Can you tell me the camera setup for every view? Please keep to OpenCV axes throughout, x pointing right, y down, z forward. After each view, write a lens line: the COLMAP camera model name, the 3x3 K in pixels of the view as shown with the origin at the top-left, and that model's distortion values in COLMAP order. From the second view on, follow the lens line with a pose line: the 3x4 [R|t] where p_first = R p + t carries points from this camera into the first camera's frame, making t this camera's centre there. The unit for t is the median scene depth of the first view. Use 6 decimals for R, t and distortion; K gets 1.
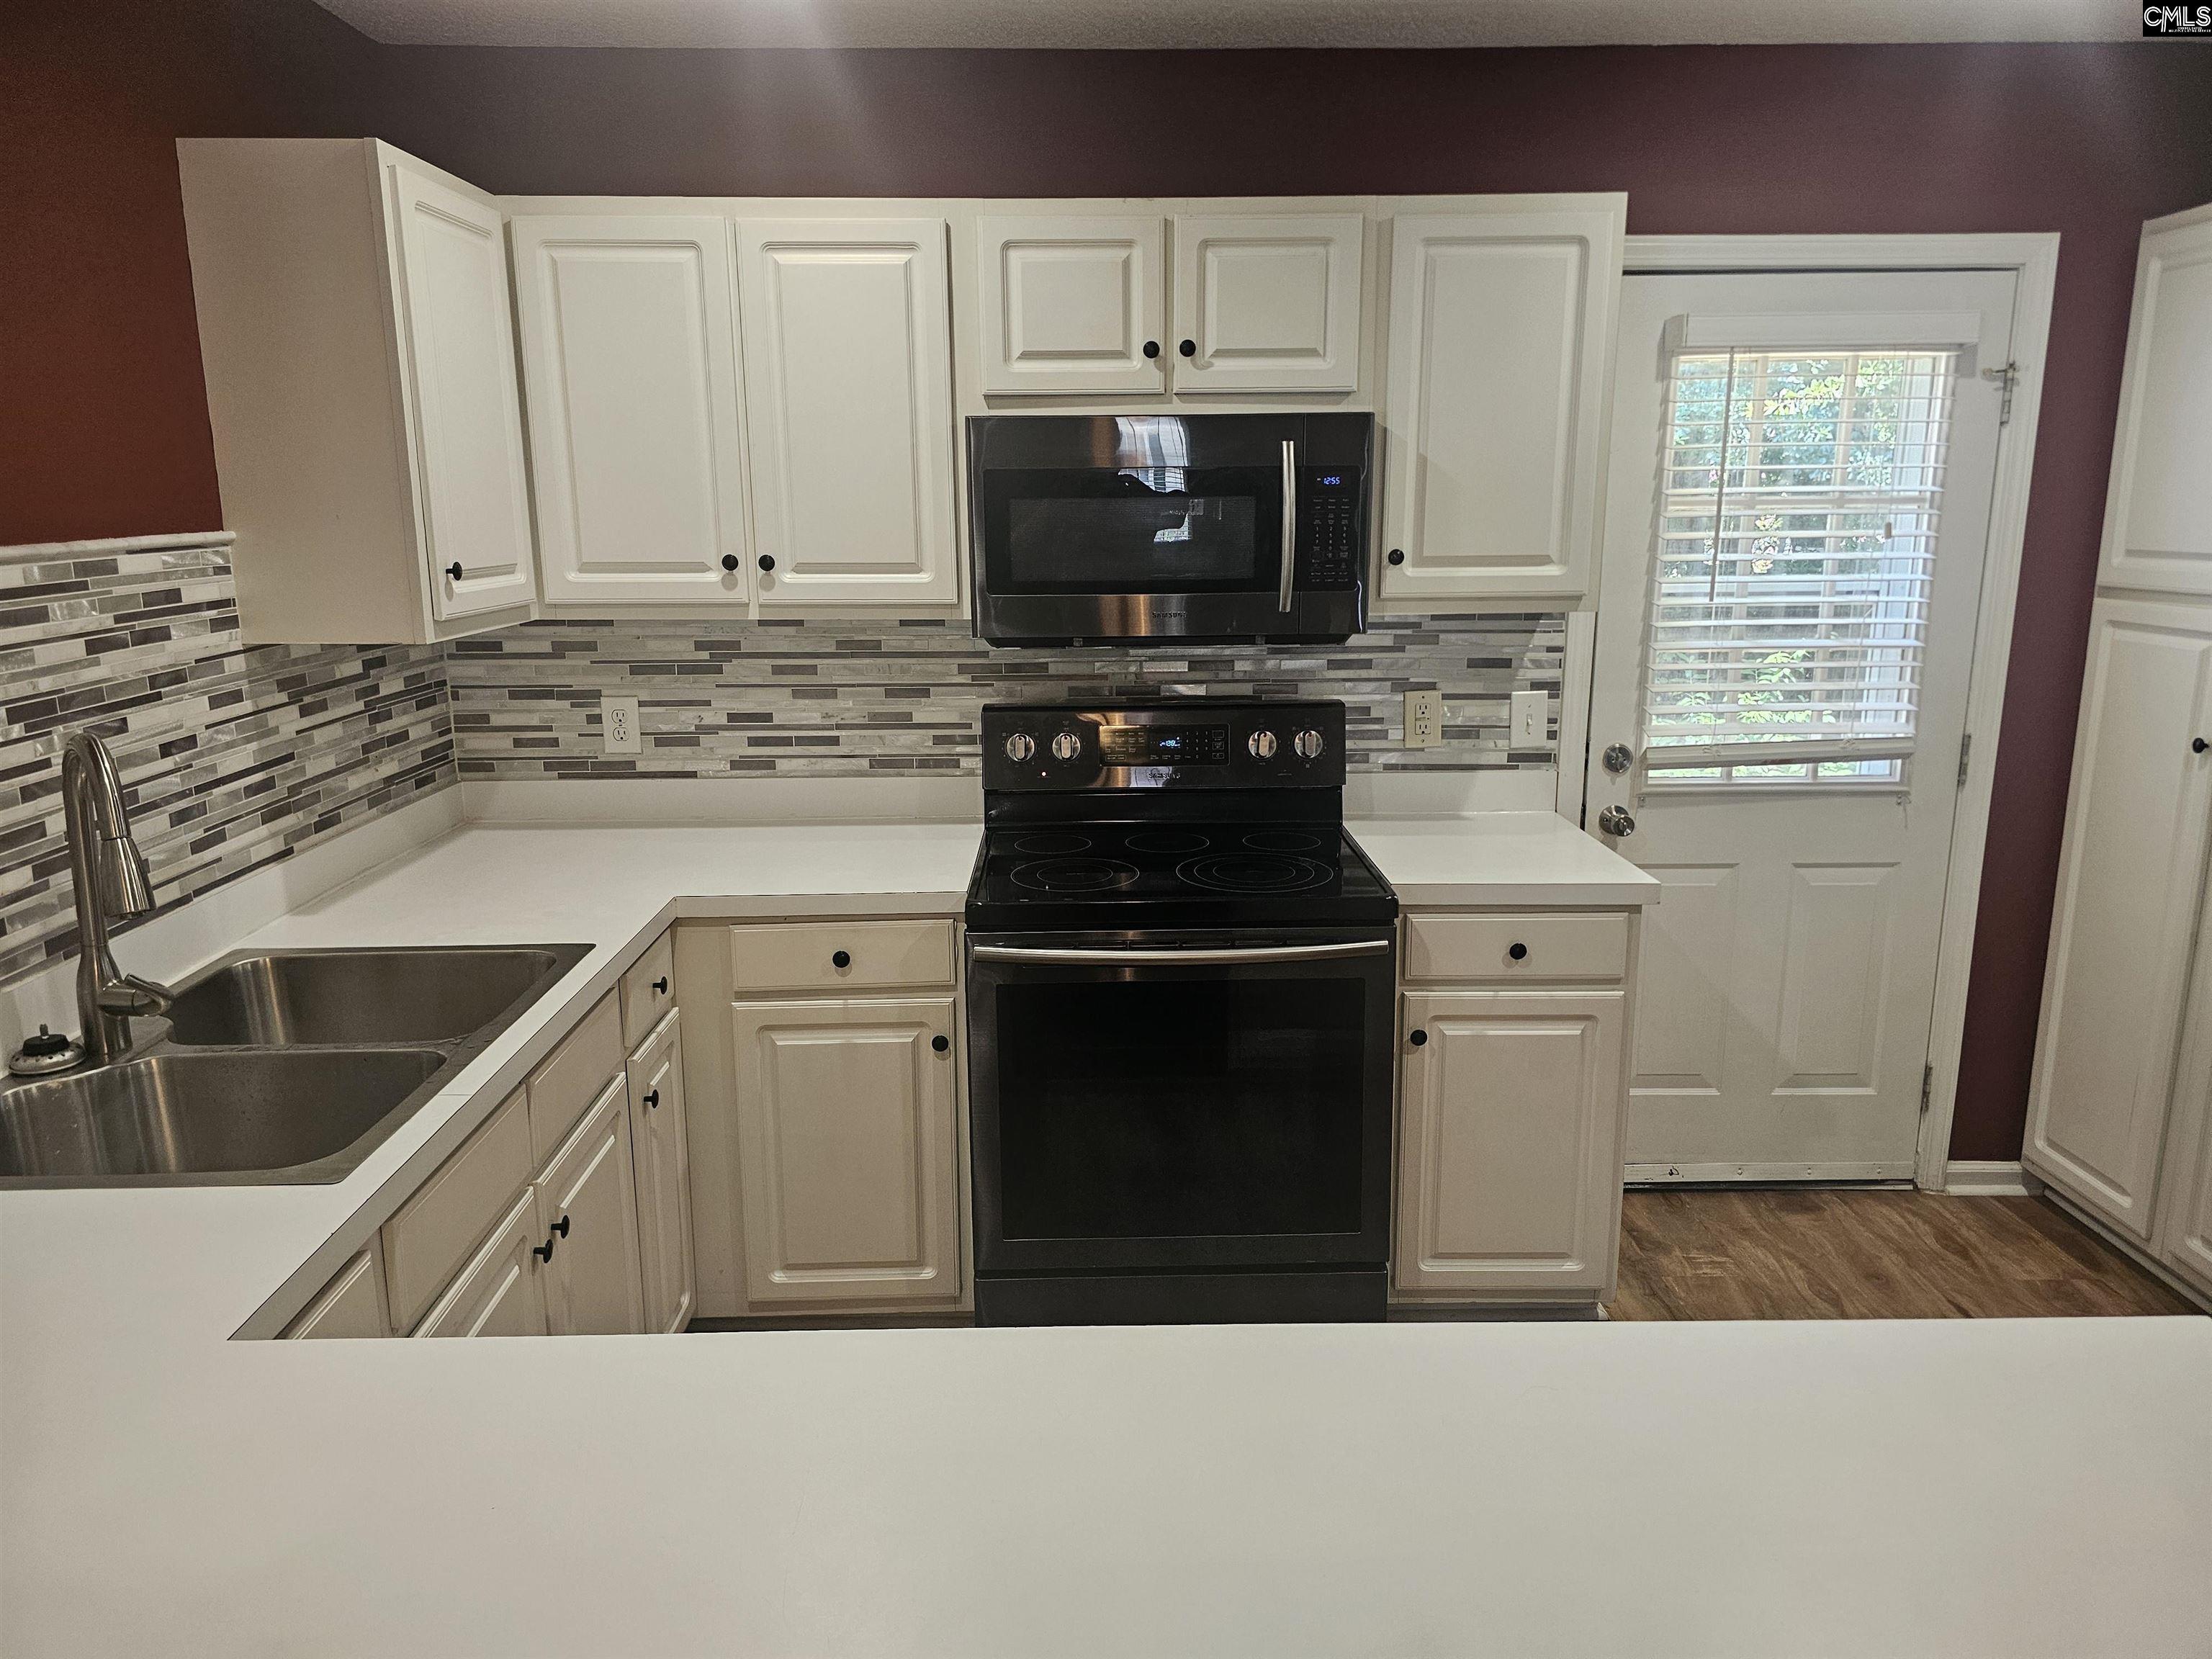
lens RADIAL K [[1505.4, 0, 1108.0], [0, 1505.4, 813.7], [0, 0, 1]] dist [0.000565, -0.004868]
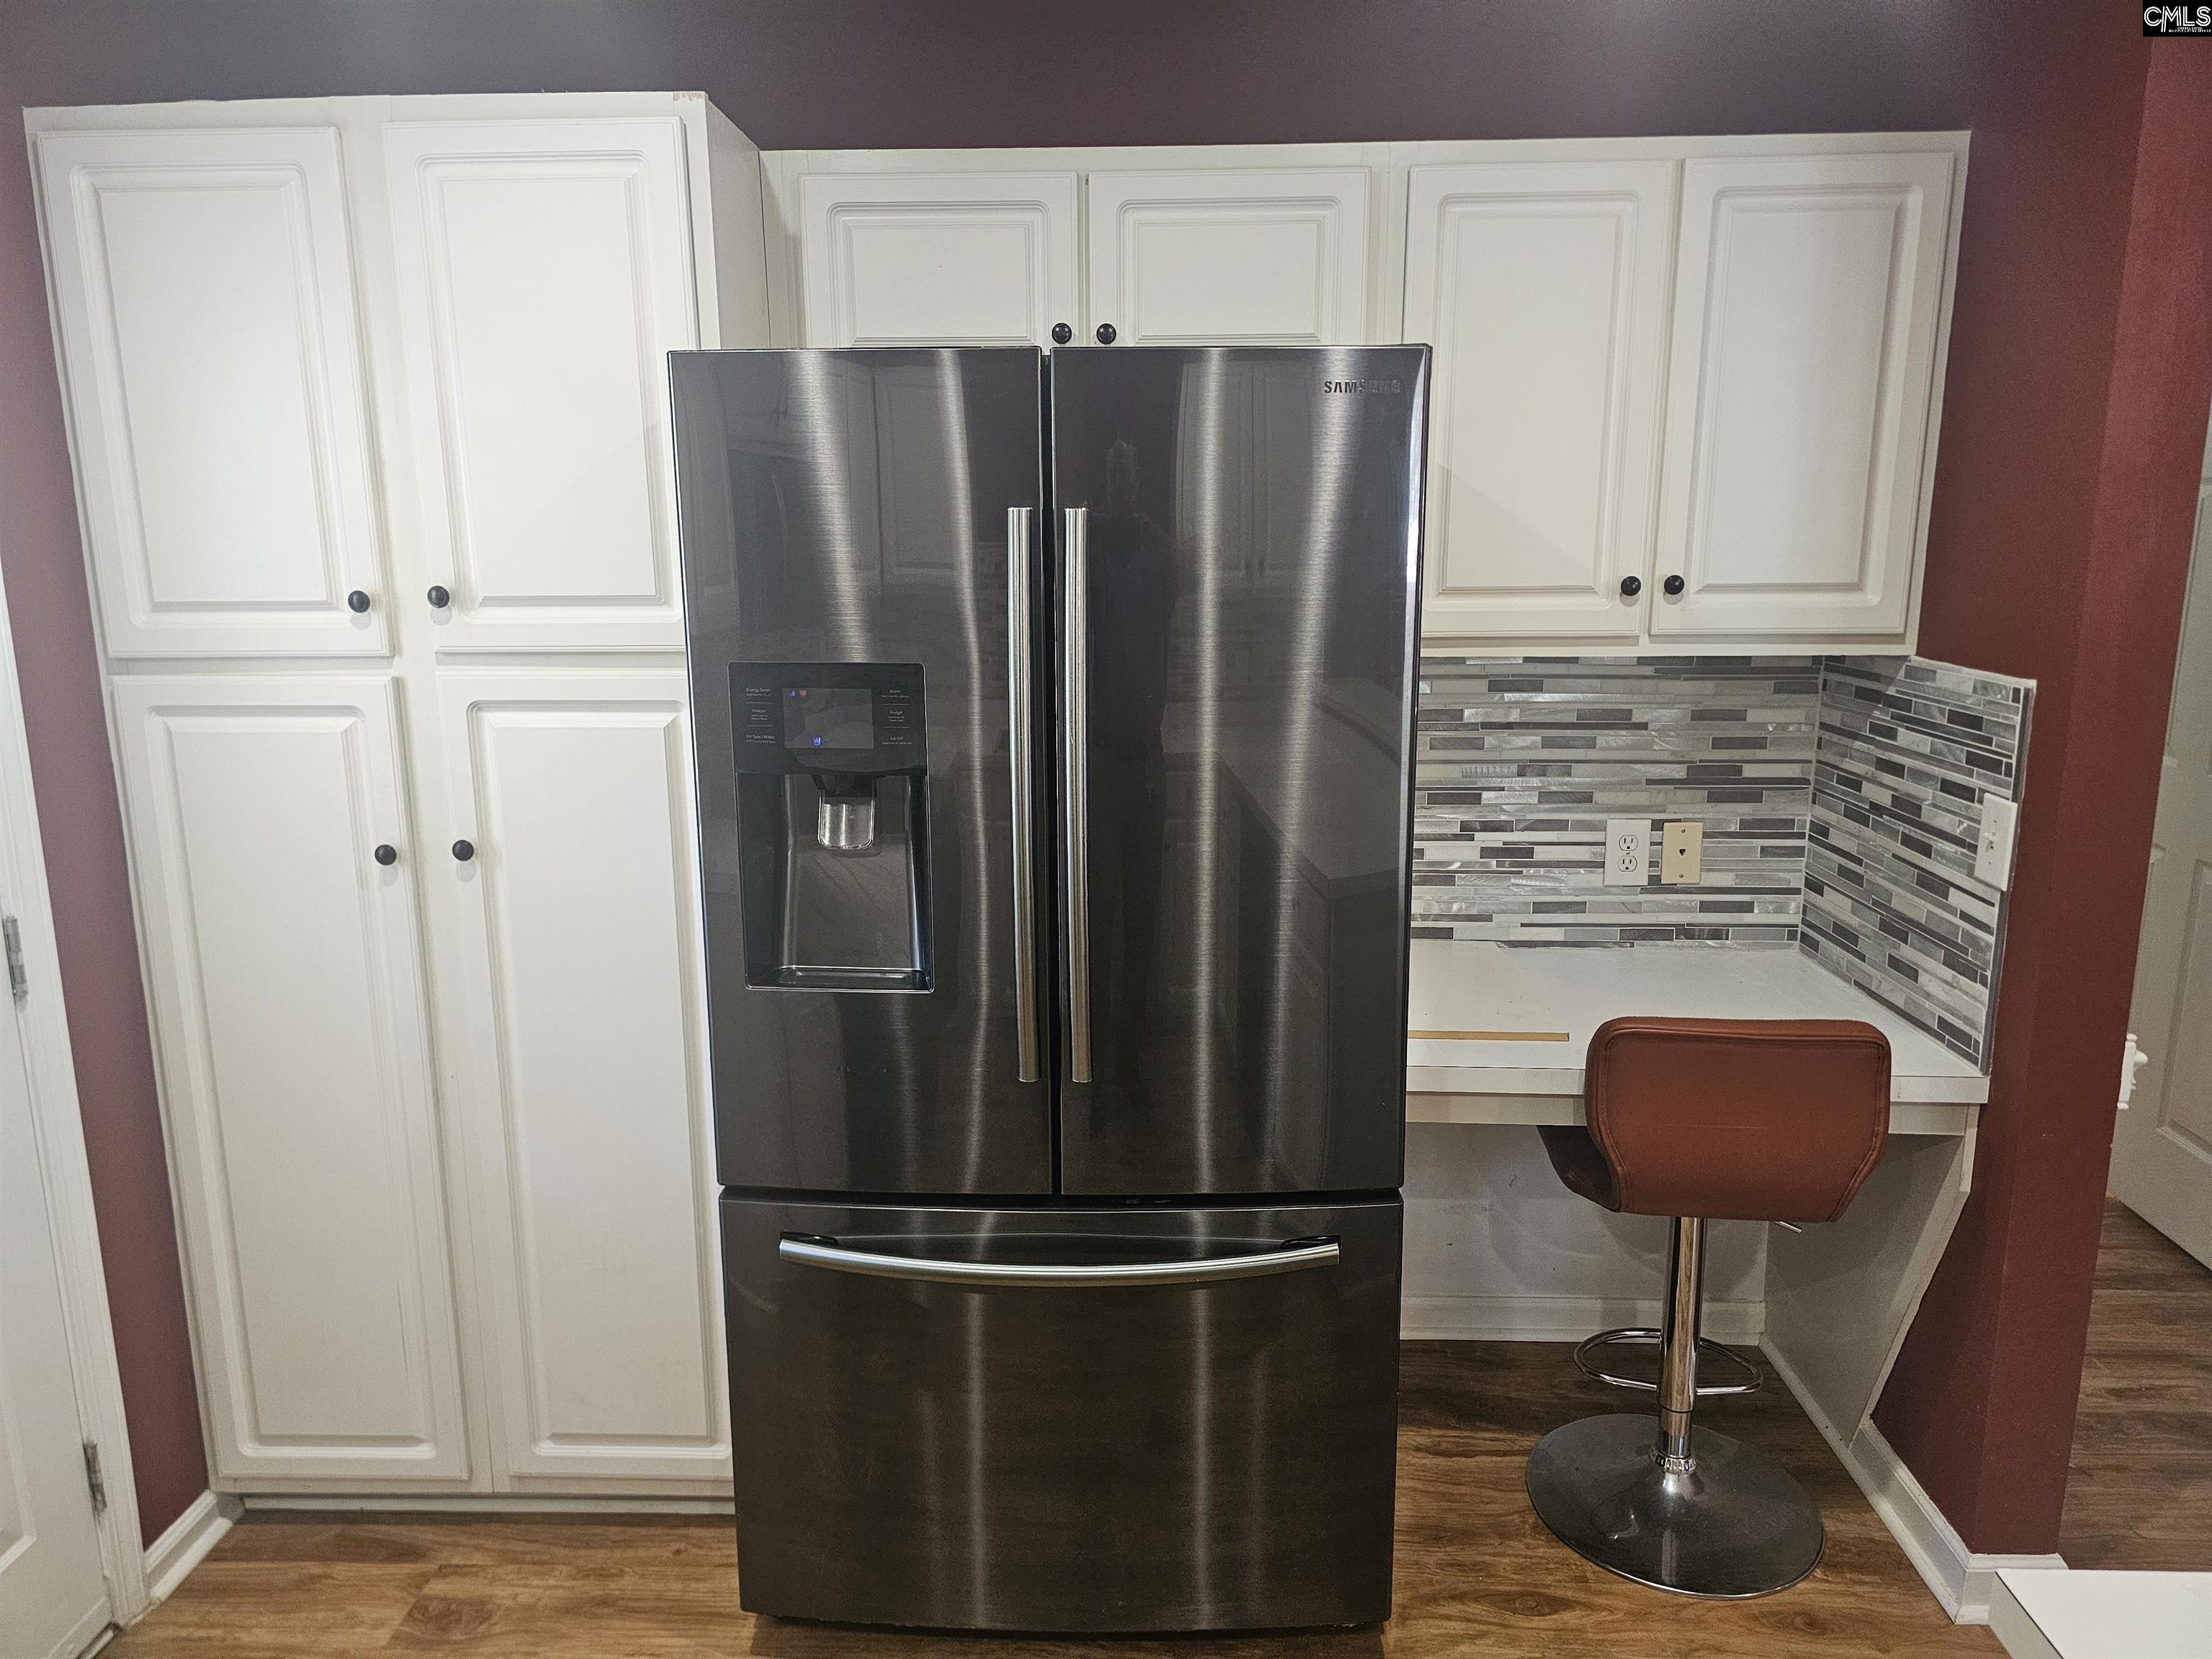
lens RADIAL K [[1505.4, 0, 1108.0], [0, 1505.4, 813.7], [0, 0, 1]] dist [0.000565, -0.004868]
pose [[0.059359, -0.182236, 0.981461, 0.012181], [0.219411, 0.961533, 0.165266, -0.094692], [-0.973825, 0.205534, 0.097061, 0.497016]]
